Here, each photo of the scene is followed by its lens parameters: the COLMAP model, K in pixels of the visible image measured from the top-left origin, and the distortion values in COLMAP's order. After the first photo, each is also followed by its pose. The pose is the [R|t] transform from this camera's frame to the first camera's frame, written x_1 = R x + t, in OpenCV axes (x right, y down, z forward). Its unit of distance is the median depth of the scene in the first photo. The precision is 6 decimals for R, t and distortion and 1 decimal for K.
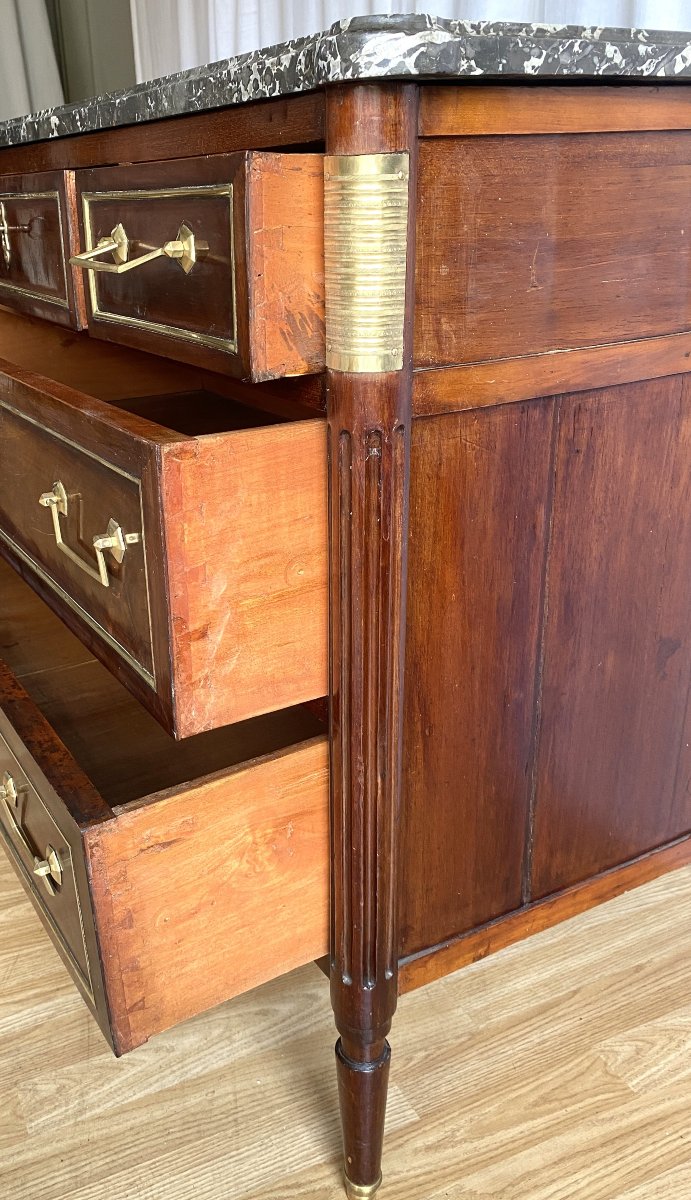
lens RADIAL K [[969.4, 0, 321.3], [0, 969.4, 601.1], [0, 0, 1]] dist [0.009270, 0.005074]
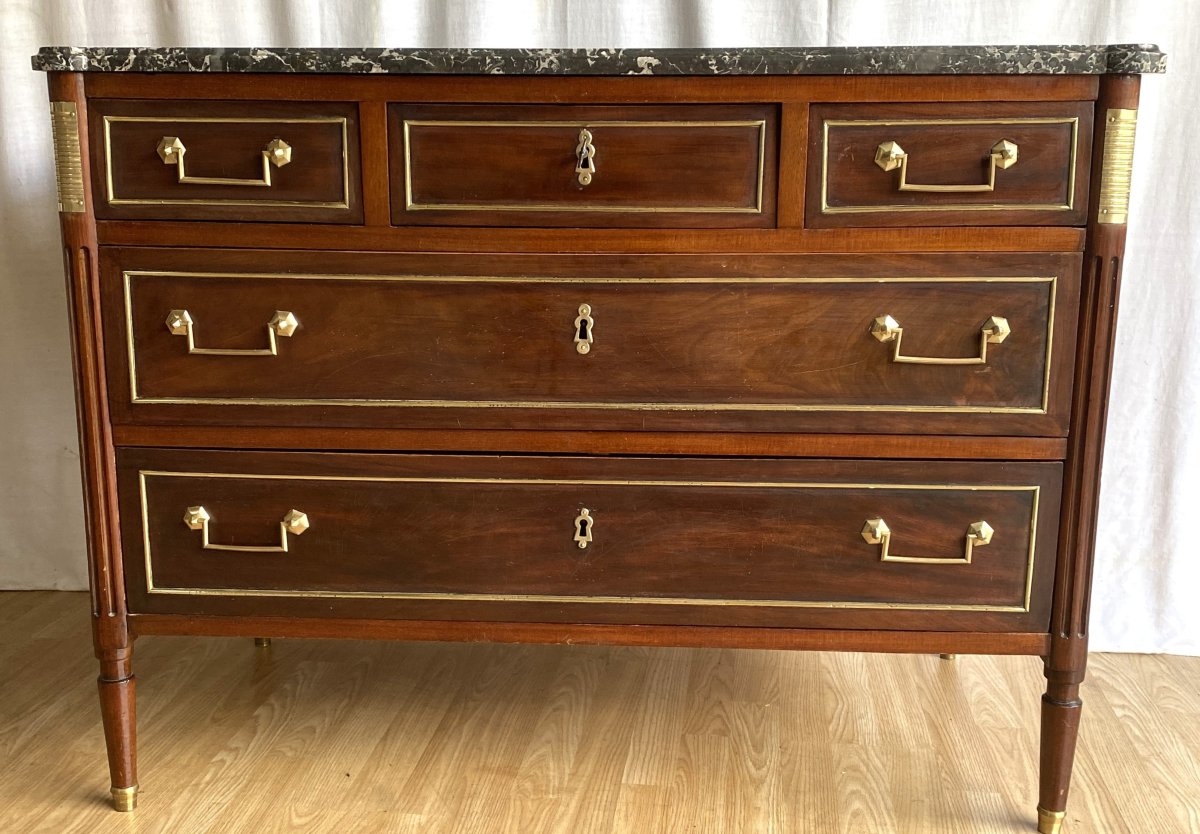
lens RADIAL K [[1196.1, 0, 597.4], [0, 1196.1, 470.6], [0, 0, 1]] dist [0.136450, -0.291264]
pose [[0.555299, -0.183370, 0.811184, -1.765218], [0.306930, 0.951719, 0.005028, -0.083360], [-0.772941, 0.246184, 0.584770, 0.405964]]
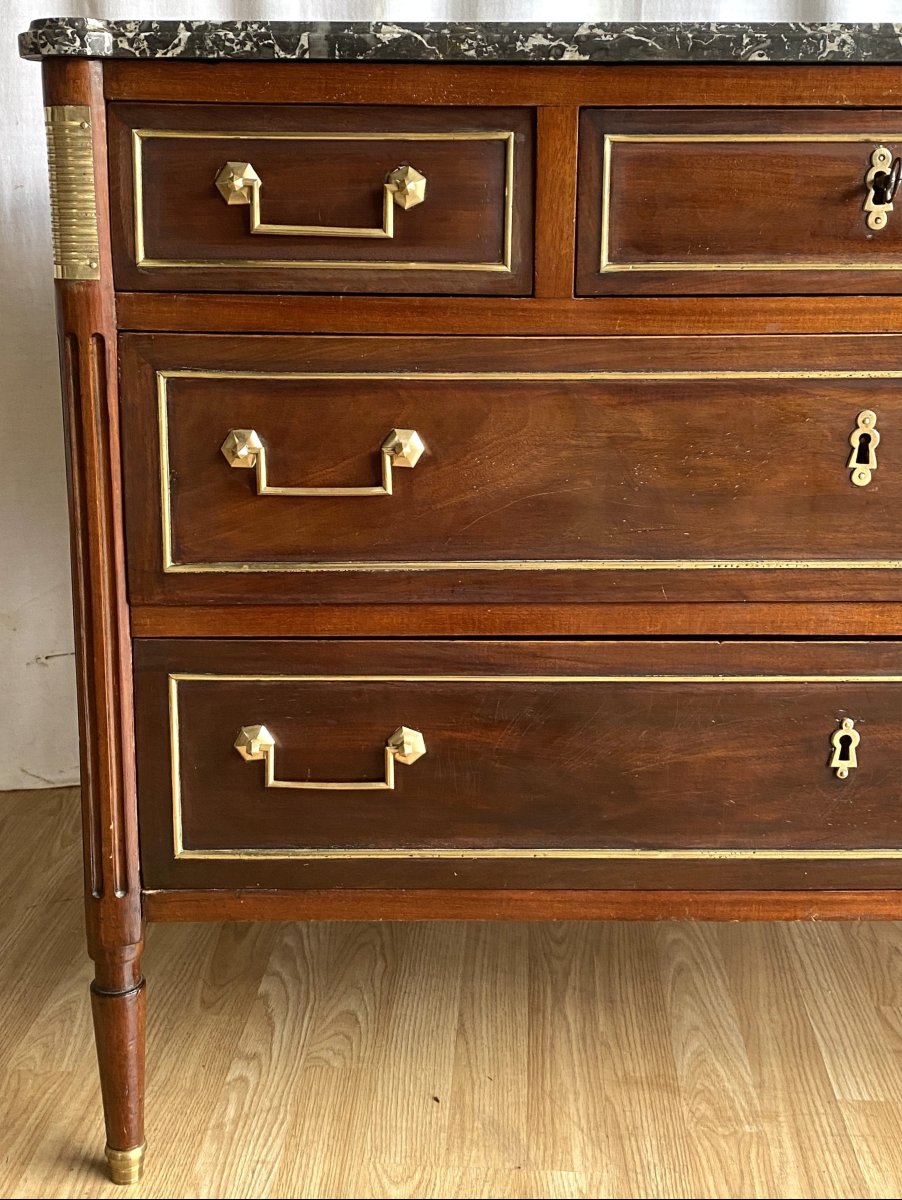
lens RADIAL K [[1290.9, 0, 473.2], [0, 1290.9, 533.3], [0, 0, 1]] dist [0.144137, -0.347163]
pose [[0.502792, -0.171314, 0.847261, -1.581074], [0.323041, 0.946385, -0.000346, -0.315132], [-0.801776, 0.273874, 0.531176, 1.036341]]
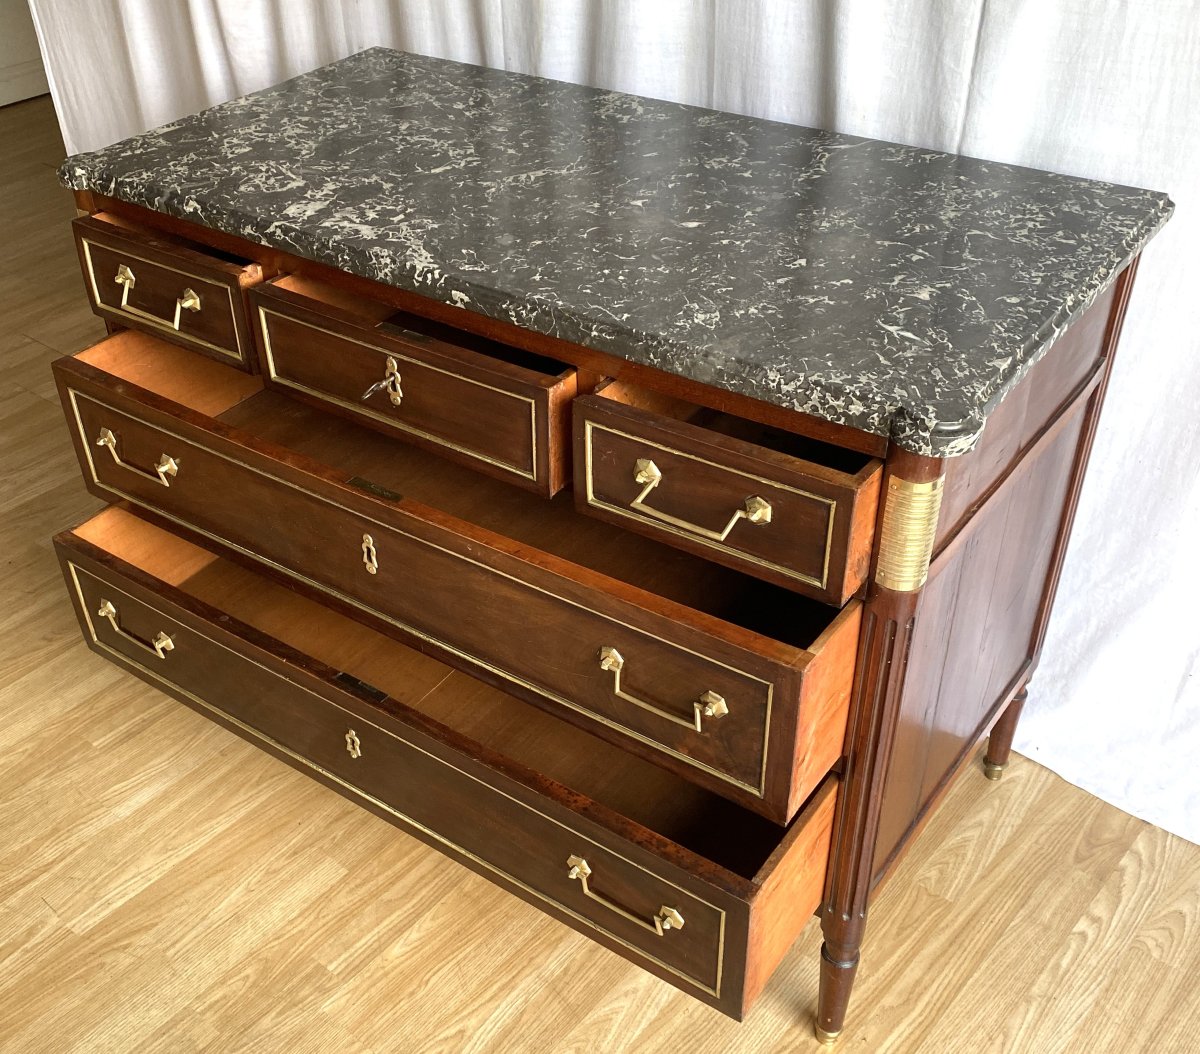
lens RADIAL K [[1234.8, 0, 602.6], [0, 1234.8, 554.3], [0, 0, 1]] dist [0.120571, -0.260809]
pose [[0.911635, -0.236894, 0.335861, -0.773521], [0.151933, 0.953536, 0.260165, -0.646274], [-0.381887, -0.186147, 0.905269, -0.436408]]
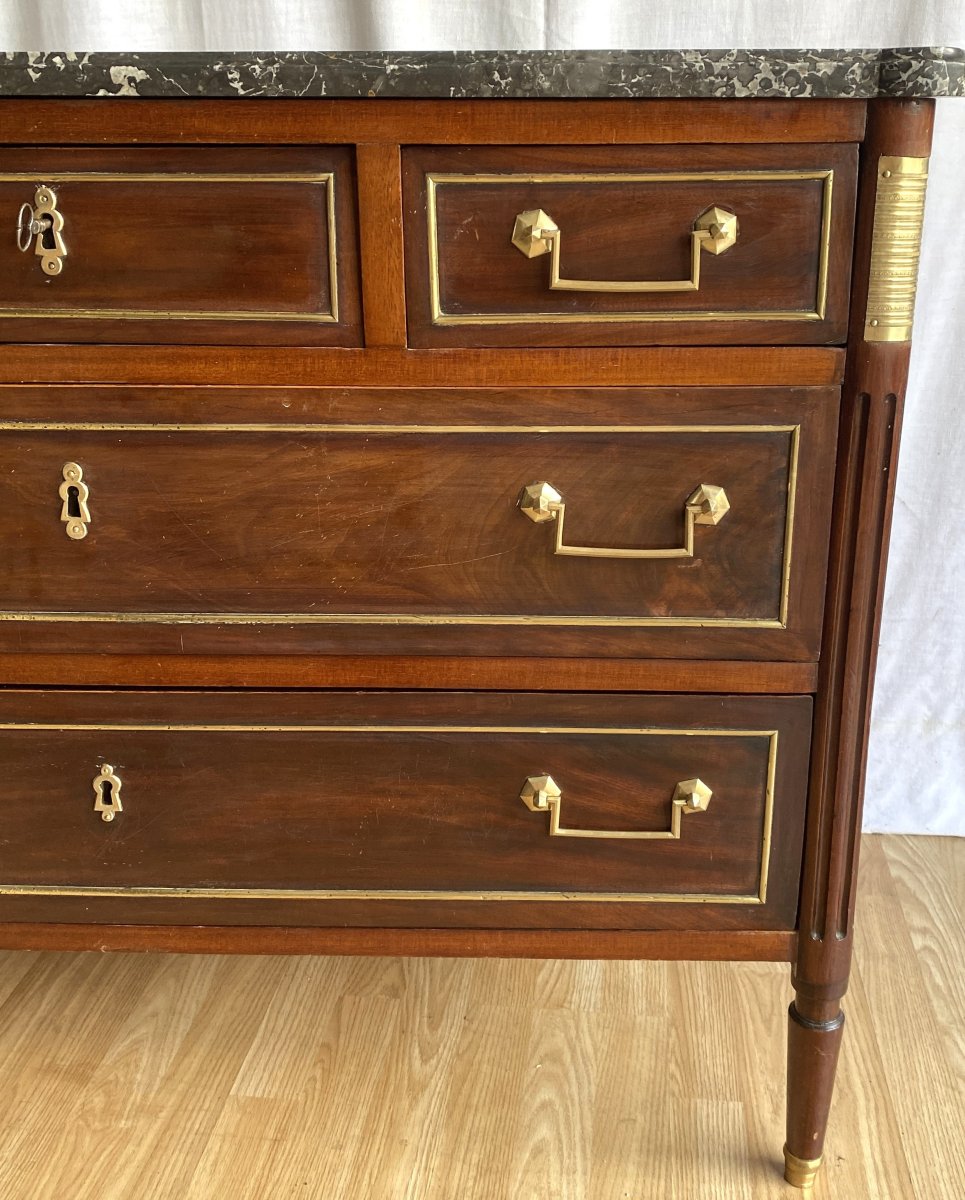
lens RADIAL K [[1170.2, 0, 496.5], [0, 1170.2, 582.7], [0, 0, 1]] dist [0.099542, -0.175659]
pose [[0.539662, -0.253625, 0.802770, -1.028697], [0.312515, 0.945761, 0.088713, -0.178674], [-0.781728, 0.203002, 0.589653, 0.452079]]
